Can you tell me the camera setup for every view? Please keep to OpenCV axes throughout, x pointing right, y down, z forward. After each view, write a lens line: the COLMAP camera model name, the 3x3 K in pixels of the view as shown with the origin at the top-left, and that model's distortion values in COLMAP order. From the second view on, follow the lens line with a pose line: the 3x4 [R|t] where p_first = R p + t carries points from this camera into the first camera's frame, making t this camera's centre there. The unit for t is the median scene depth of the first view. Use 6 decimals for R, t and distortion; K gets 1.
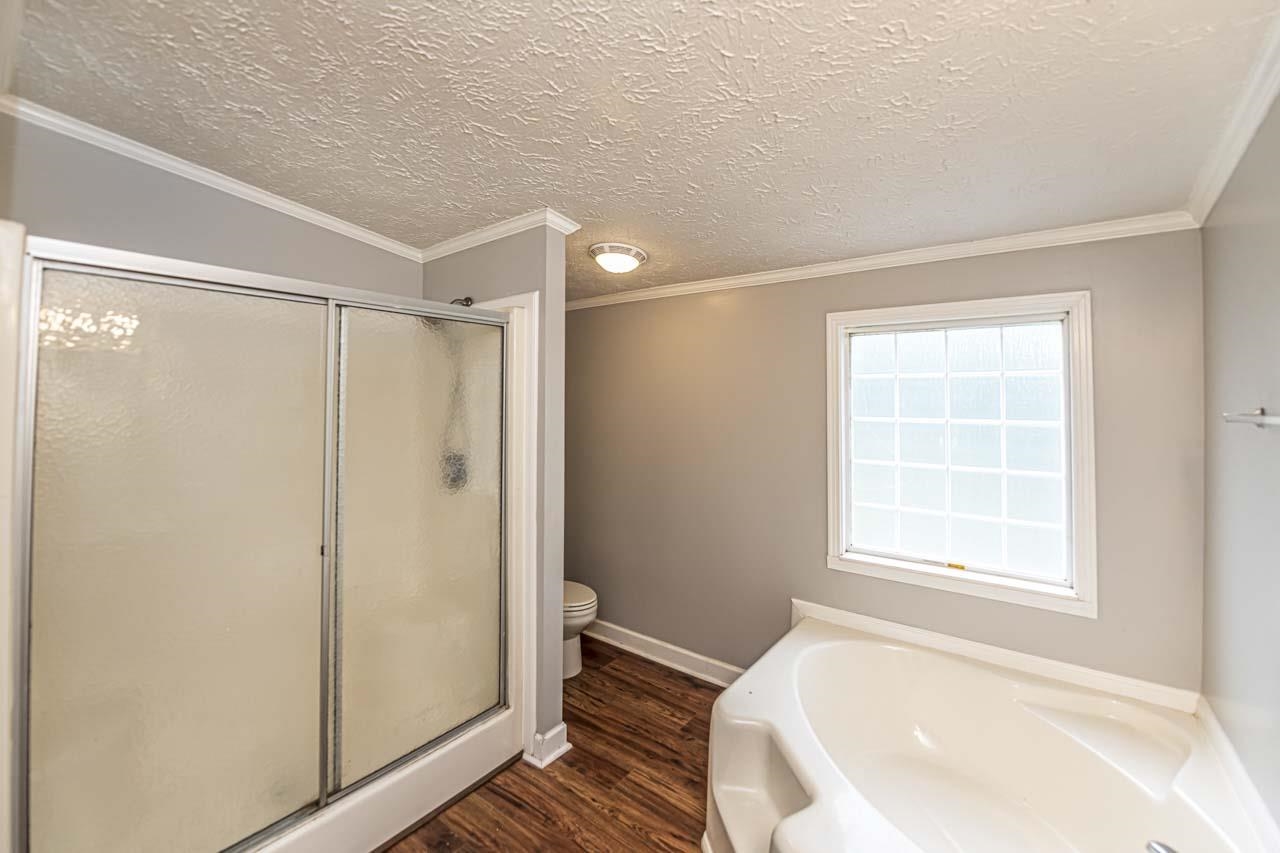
lens RADIAL K [[533.0, 0, 639.7], [0, 533.0, 380.4], [0, 0, 1]] dist [-0.019188, -0.000216]
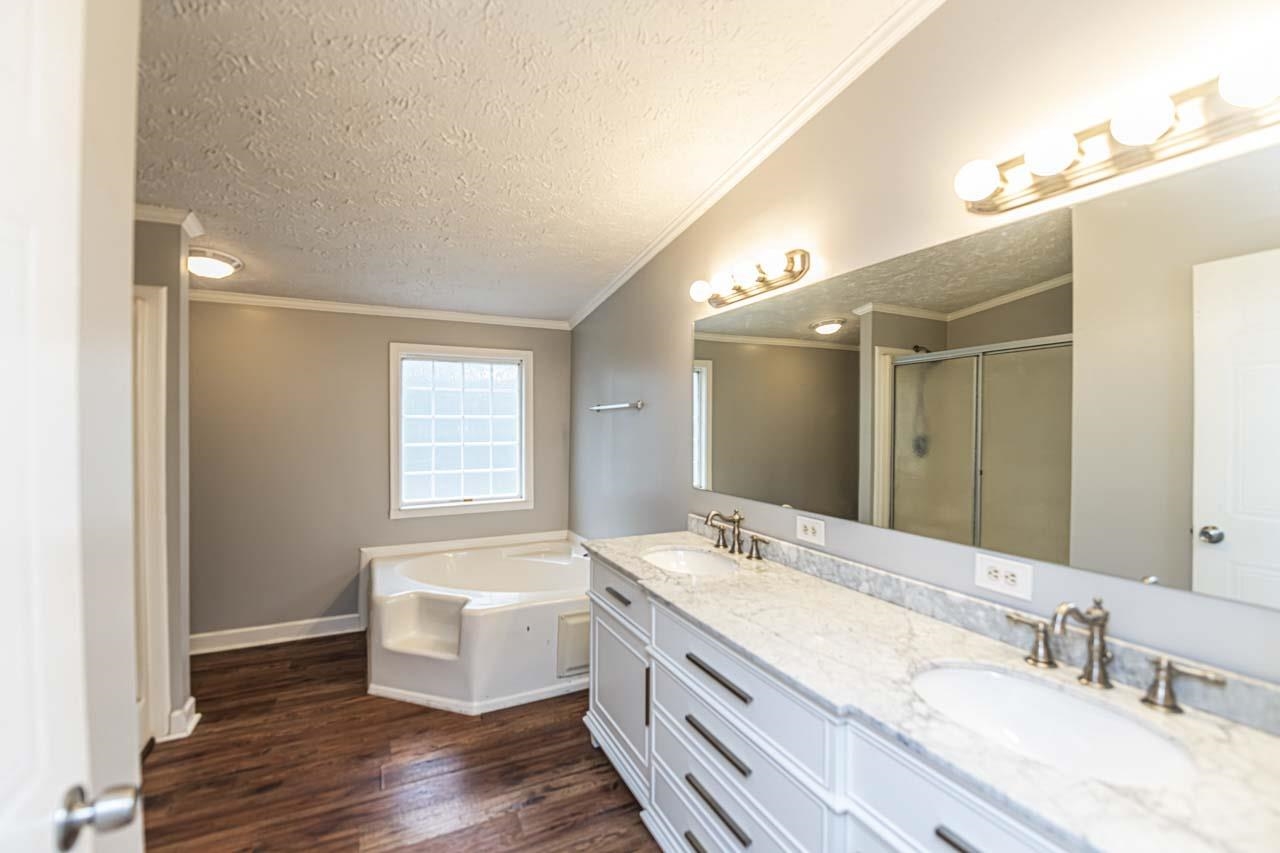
lens RADIAL K [[532.4, 0, 640.0], [0, 532.4, 426.5], [0, 0, 1]] dist [-0.017372, -0.000226]
pose [[0.447966, -0.014322, 0.893936, -0.683941], [-0.028823, 0.999121, 0.030450, 0.040741], [-0.893586, -0.039407, 0.447160, -0.267249]]
